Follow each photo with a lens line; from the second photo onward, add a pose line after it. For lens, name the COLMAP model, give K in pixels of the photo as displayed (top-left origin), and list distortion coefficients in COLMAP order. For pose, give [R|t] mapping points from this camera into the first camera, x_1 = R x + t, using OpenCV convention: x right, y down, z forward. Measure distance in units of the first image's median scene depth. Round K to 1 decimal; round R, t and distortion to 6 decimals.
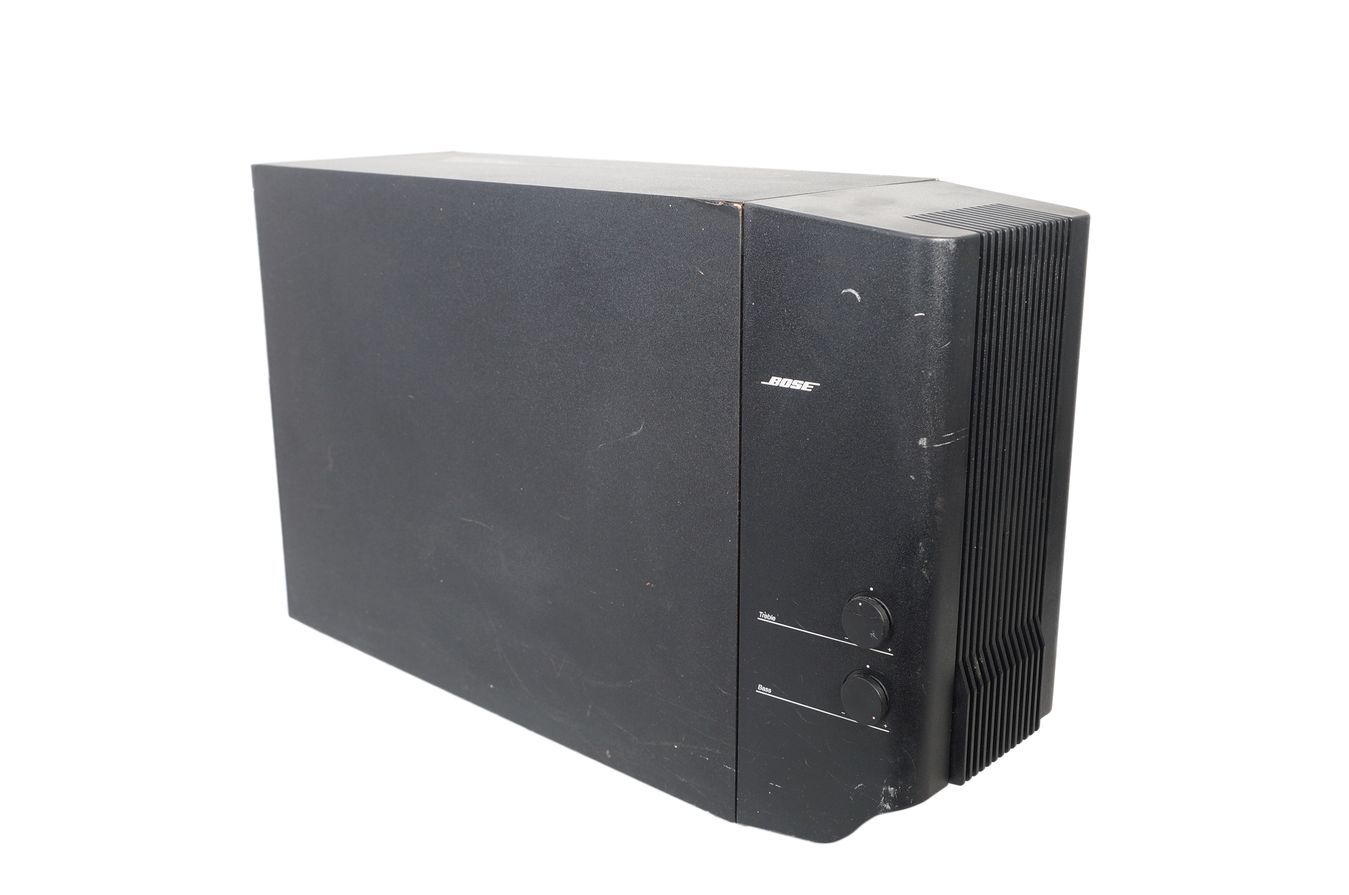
lens RADIAL K [[1369.3, 0, 674.5], [0, 1369.3, 447.5], [0, 0, 1]] dist [-0.043043, 0.018367]
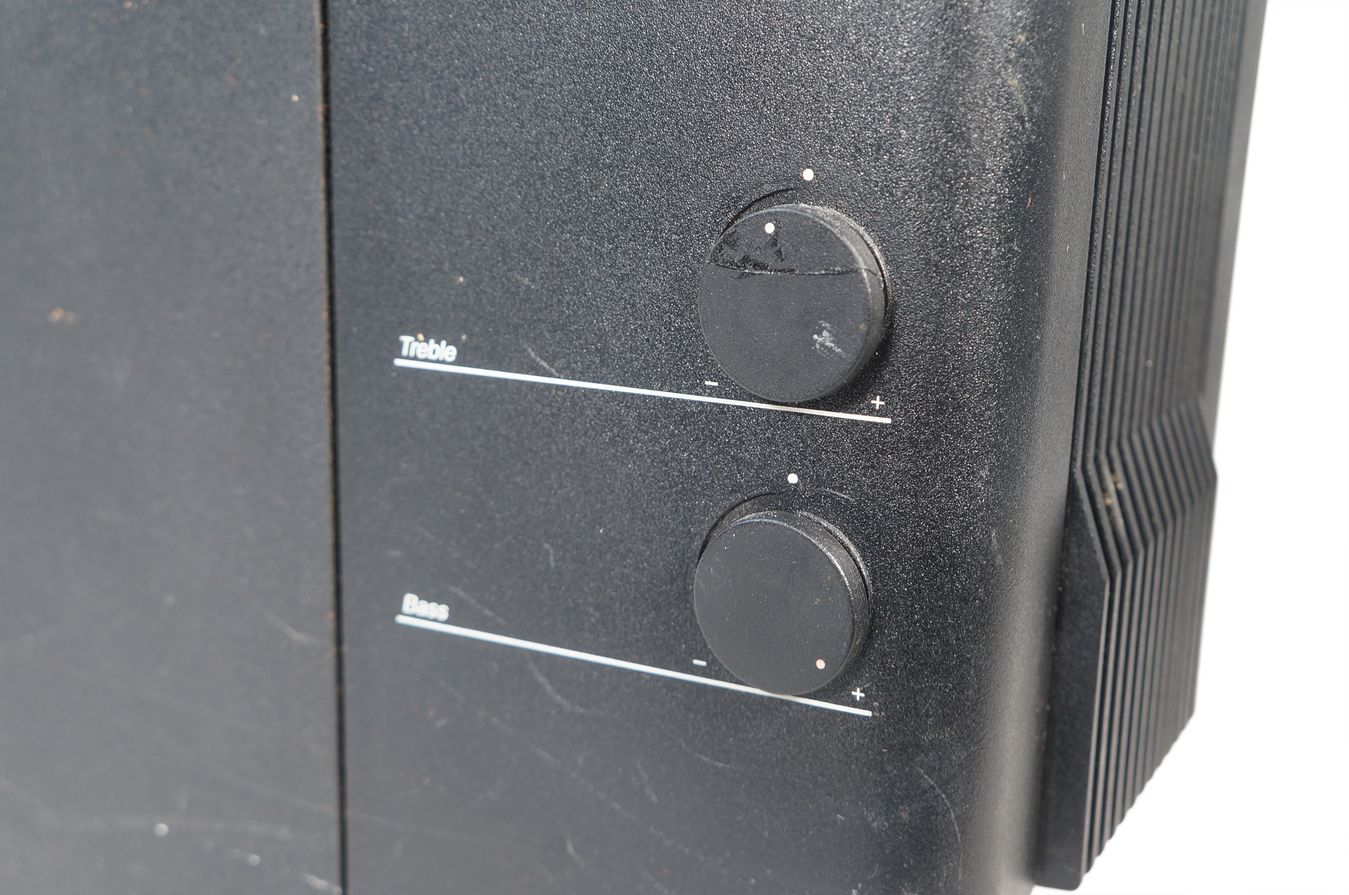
lens RADIAL K [[1577.5, 0, 674.5], [0, 1577.5, 447.5], [0, 0, 1]] dist [-0.010765, 0.011529]
pose [[0.980903, -0.015750, 0.193858, 0.054287], [0.022661, 0.999182, -0.033482, 0.157704], [-0.193172, 0.037235, 0.980458, 0.665363]]
